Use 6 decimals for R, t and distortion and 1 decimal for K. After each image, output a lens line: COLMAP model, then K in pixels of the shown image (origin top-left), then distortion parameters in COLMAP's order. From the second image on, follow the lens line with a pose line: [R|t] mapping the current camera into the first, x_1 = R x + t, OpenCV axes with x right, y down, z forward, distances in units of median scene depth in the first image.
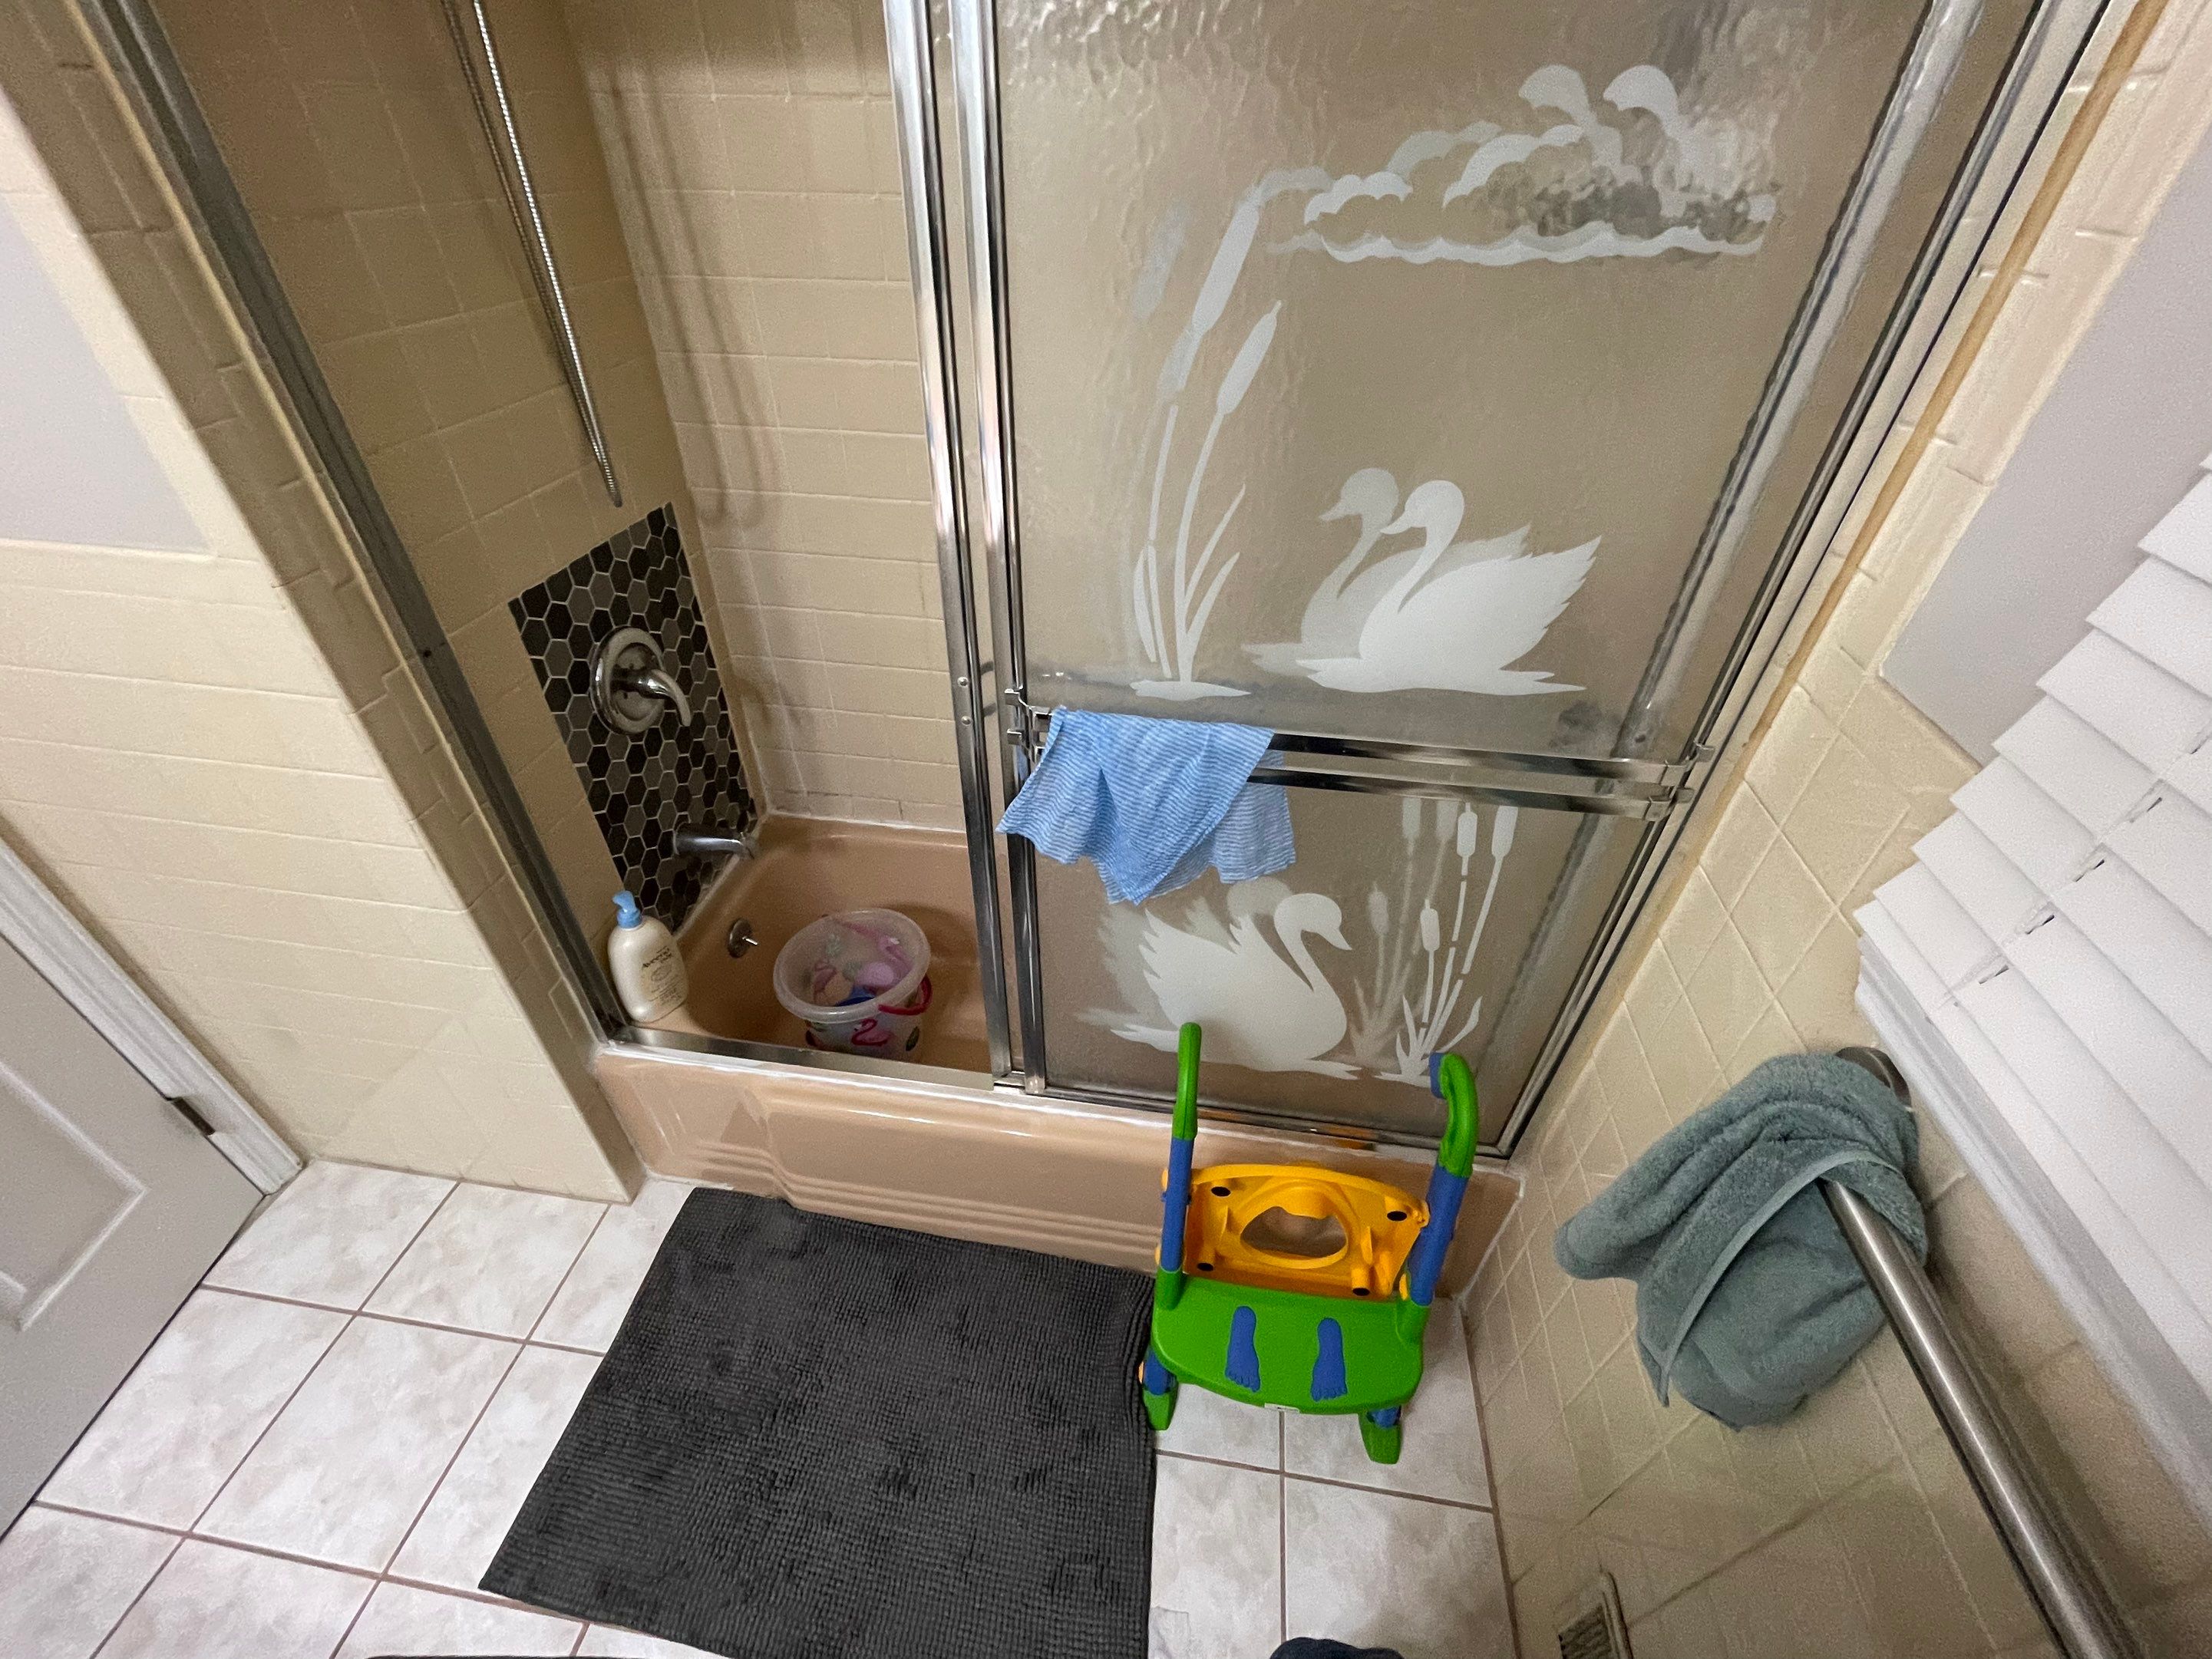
lens RADIAL K [[902.5, 0, 1106.0], [0, 902.5, 829.5], [0, 0, 1]] dist [-0.001169, 0.000916]
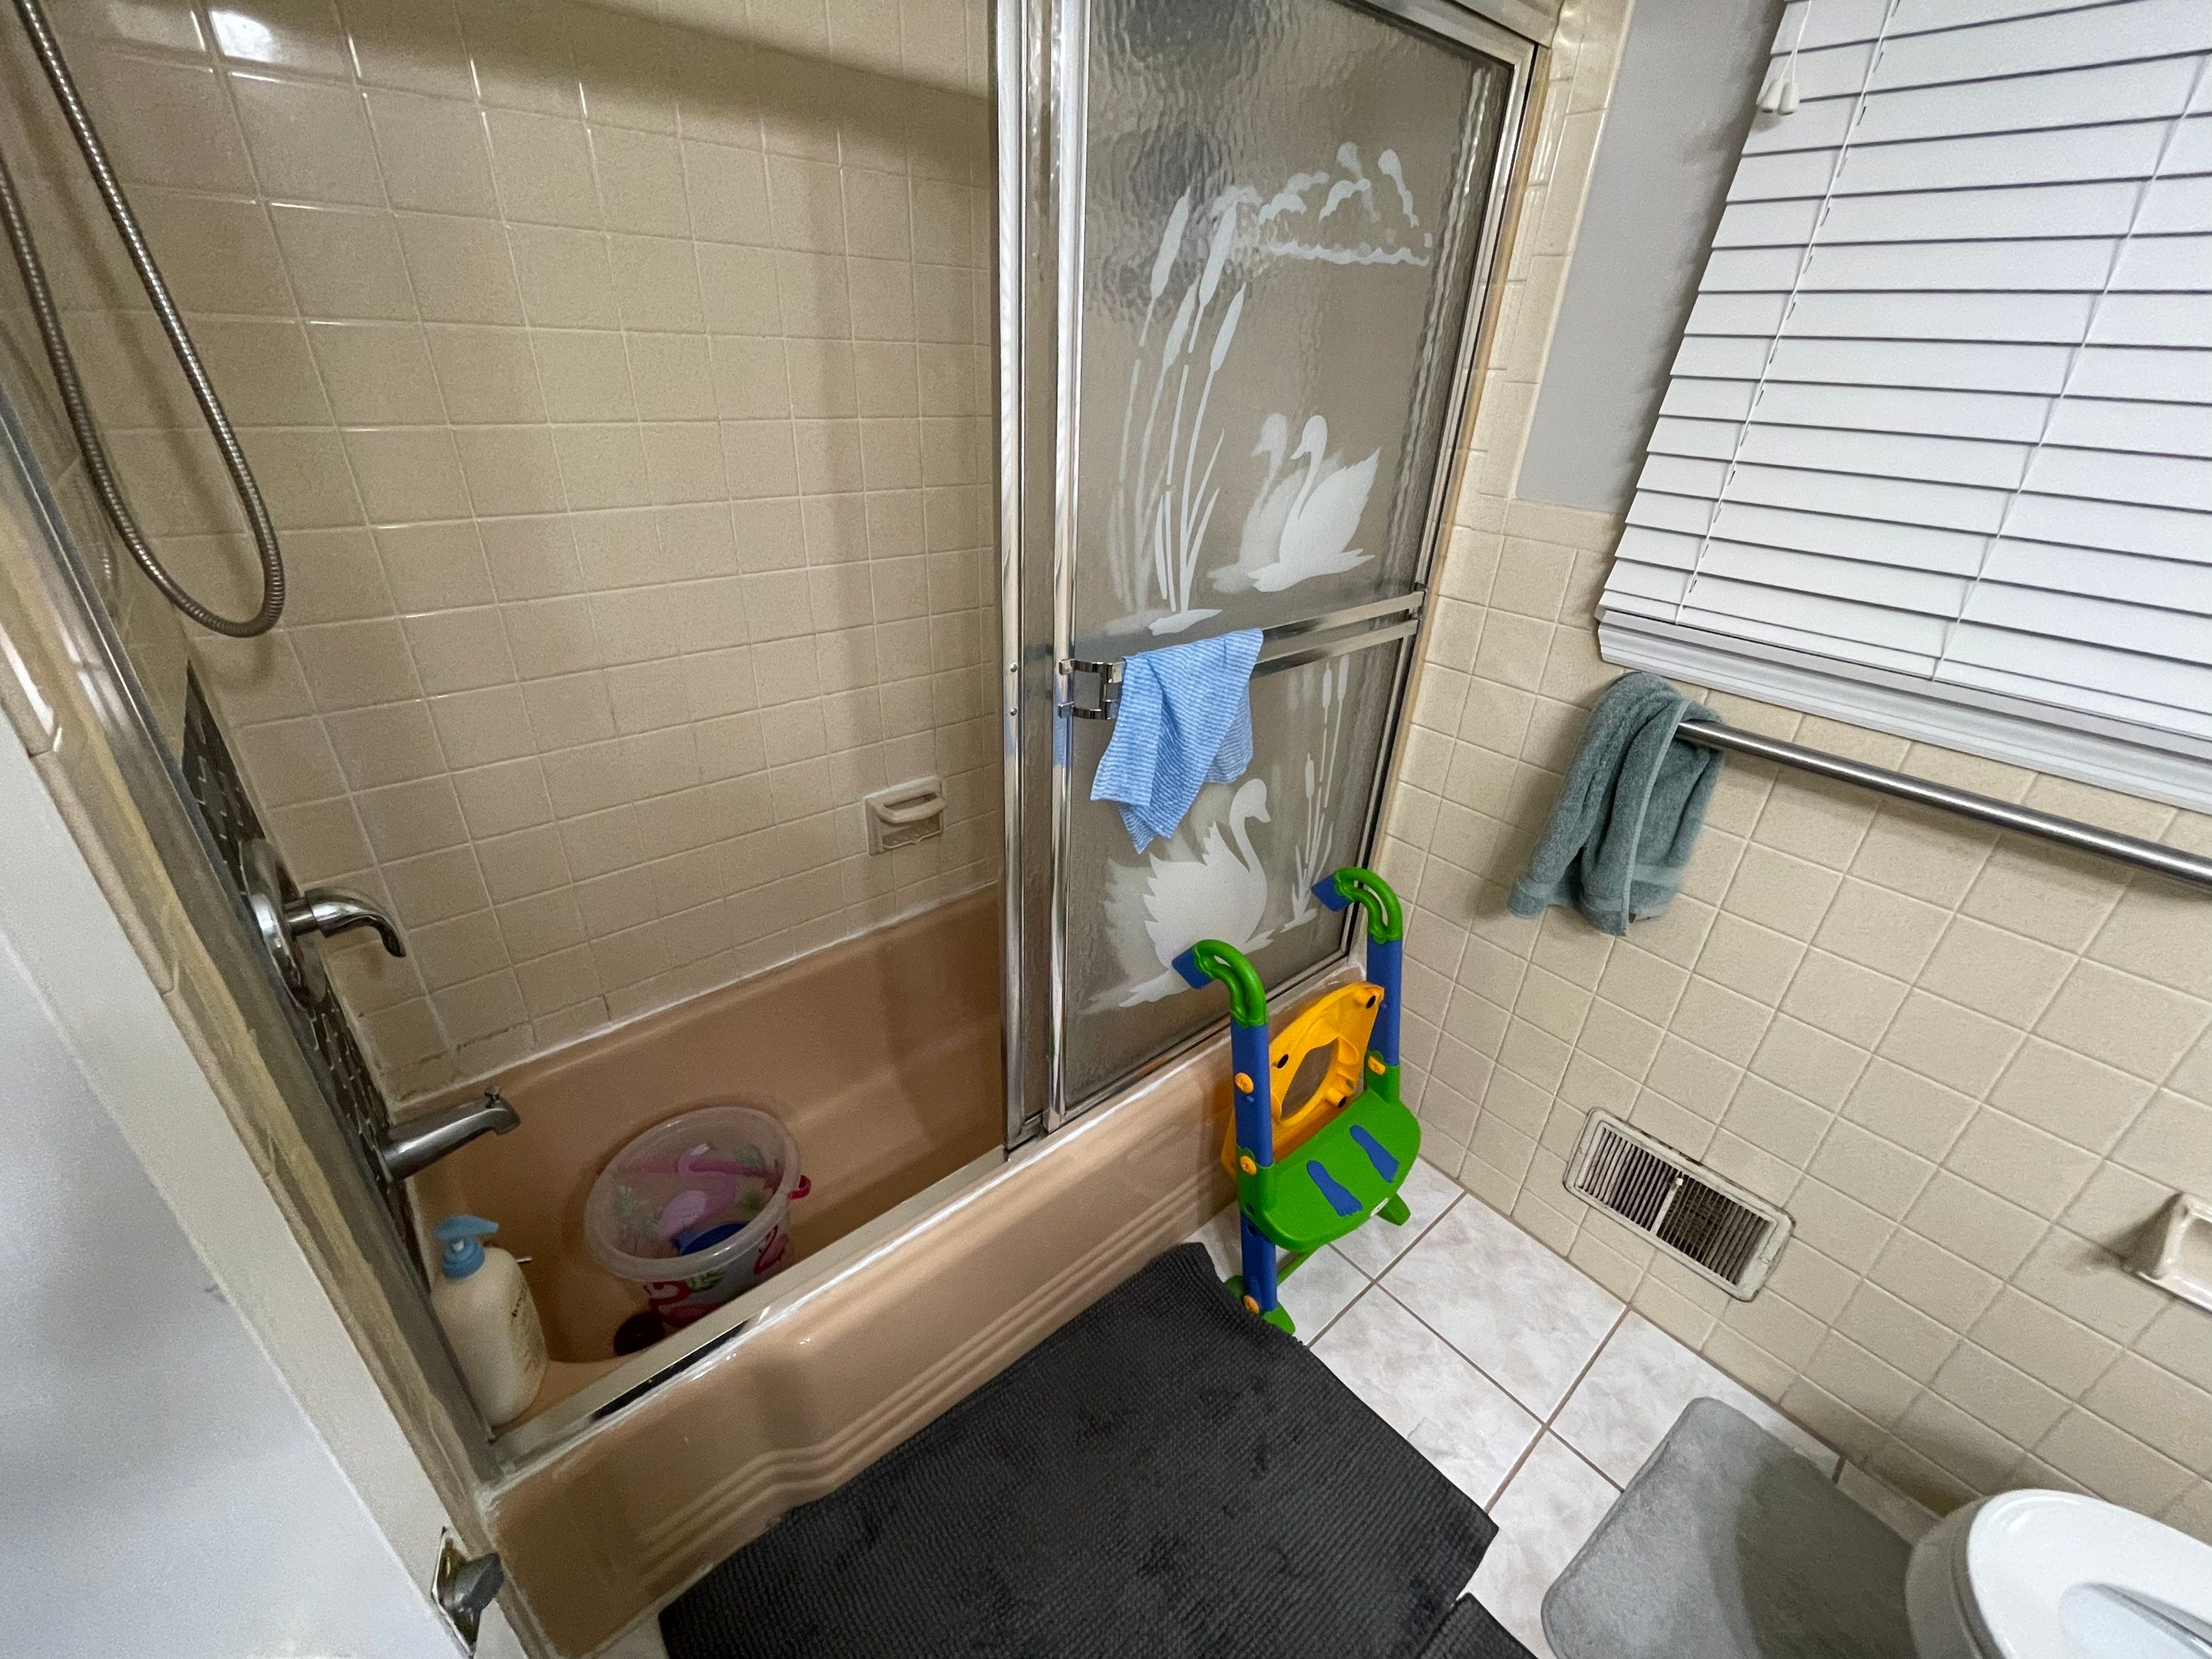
lens RADIAL K [[902.5, 0, 1106.0], [0, 902.5, 829.5], [0, 0, 1]] dist [-0.001169, 0.000916]
pose [[0.656738, -0.341991, 0.672114, -0.611837], [0.437111, 0.898898, 0.030274, 0.006796], [-0.614516, 0.273906, 0.739828, 0.196777]]
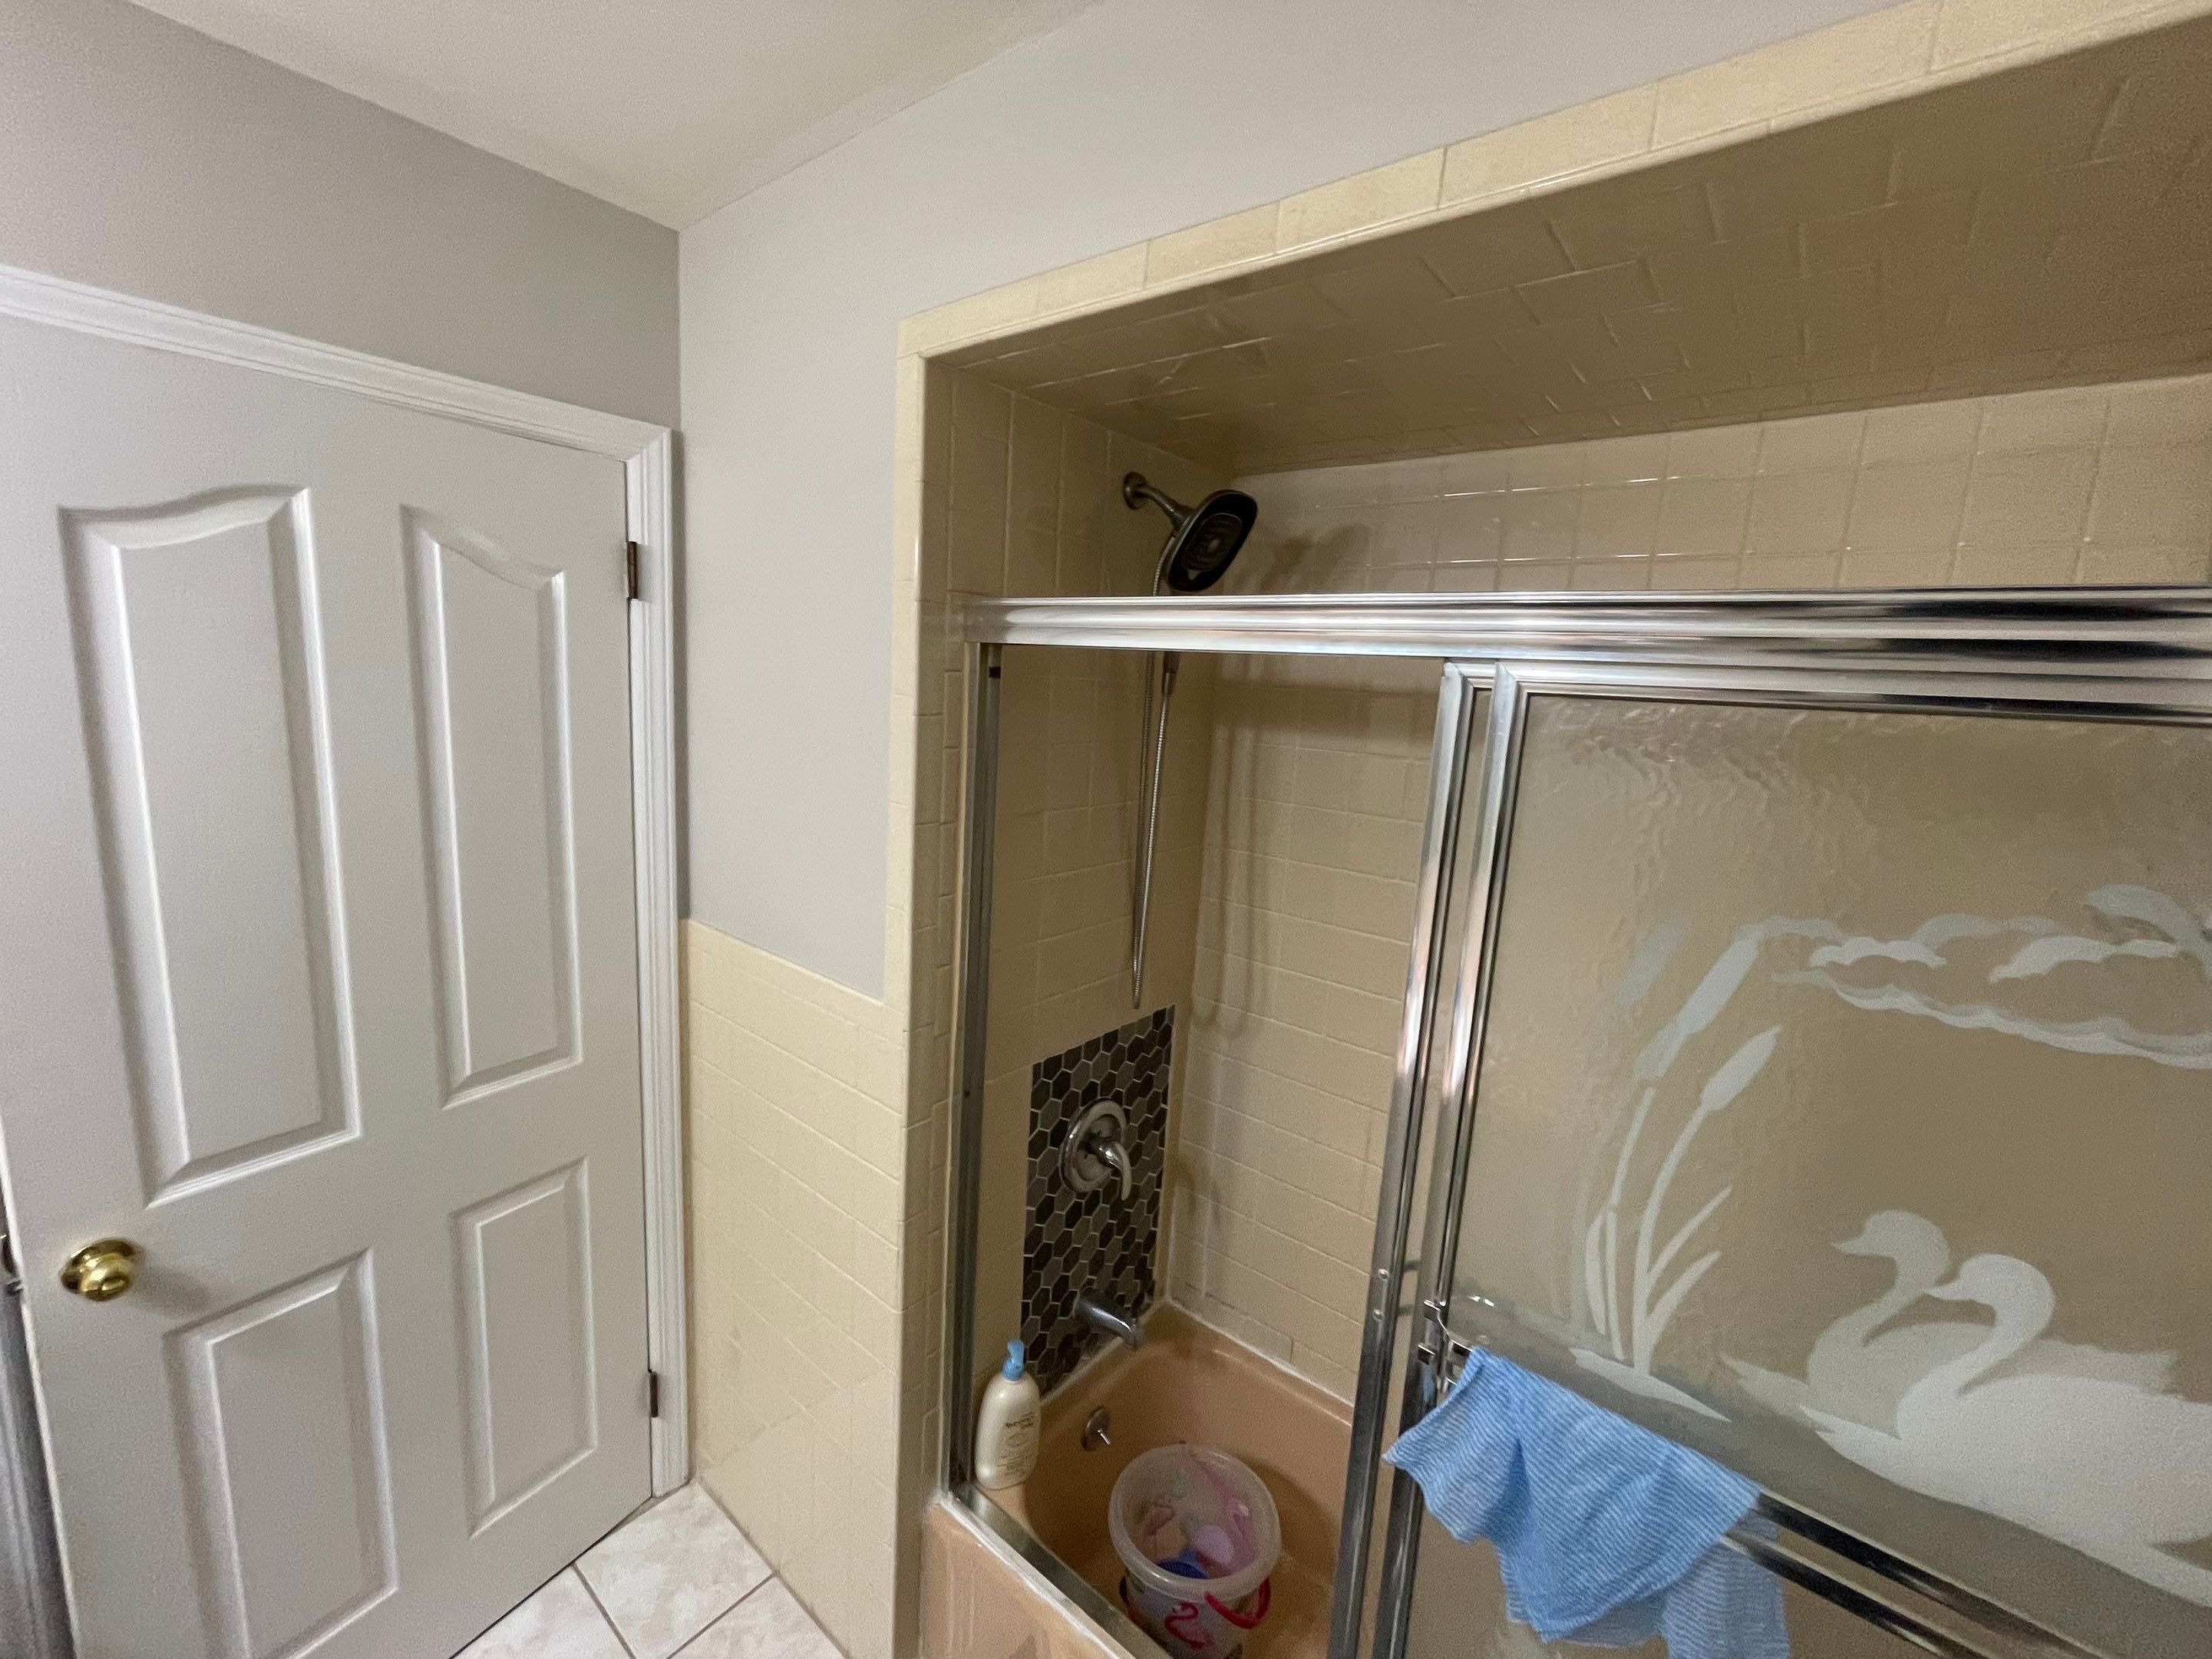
lens RADIAL K [[902.5, 0, 1106.0], [0, 902.5, 829.5], [0, 0, 1]] dist [-0.001169, 0.000916]
pose [[0.858840, 0.117516, -0.498582, 0.012260], [-0.347022, 0.849426, -0.397558, -0.059640], [0.376789, 0.514457, 0.770301, -0.092913]]
